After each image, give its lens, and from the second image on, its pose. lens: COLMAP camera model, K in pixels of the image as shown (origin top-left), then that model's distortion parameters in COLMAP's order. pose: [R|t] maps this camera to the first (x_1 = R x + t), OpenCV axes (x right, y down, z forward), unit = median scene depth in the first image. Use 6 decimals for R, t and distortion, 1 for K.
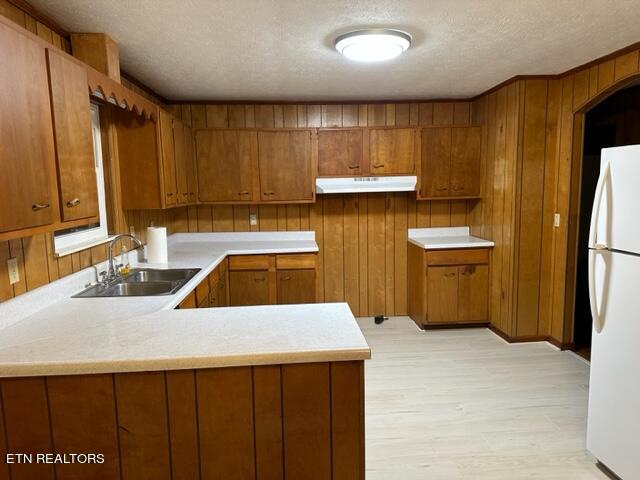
lens RADIAL K [[445.0, 0, 317.5], [0, 445.0, 240.7], [0, 0, 1]] dist [0.155426, -0.213566]
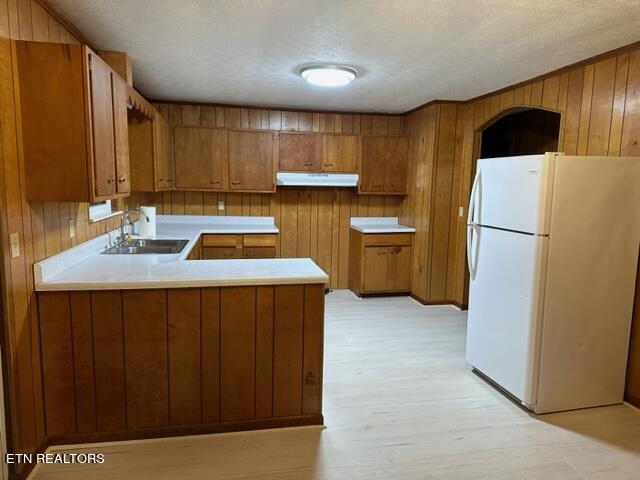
lens RADIAL K [[445.0, 0, 317.5], [0, 445.0, 240.7], [0, 0, 1]] dist [0.155426, -0.213566]
pose [[0.991177, 0.021612, 0.130775, -0.049093], [-0.022452, 0.999736, 0.004956, 0.036579], [-0.130633, -0.007848, 0.991400, -0.215113]]
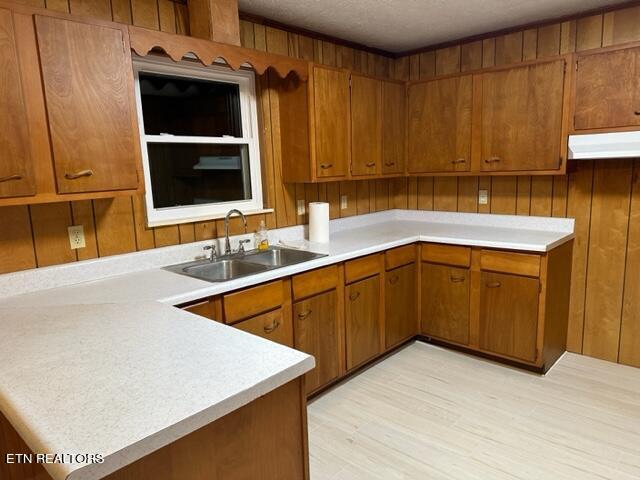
lens RADIAL K [[445.0, 0, 317.5], [0, 445.0, 240.7], [0, 0, 1]] dist [0.155426, -0.213566]
pose [[0.693715, 0.114243, -0.711131, 0.229602], [-0.067533, 0.993308, 0.093695, -0.029807], [0.717076, -0.016973, 0.696788, 0.303525]]
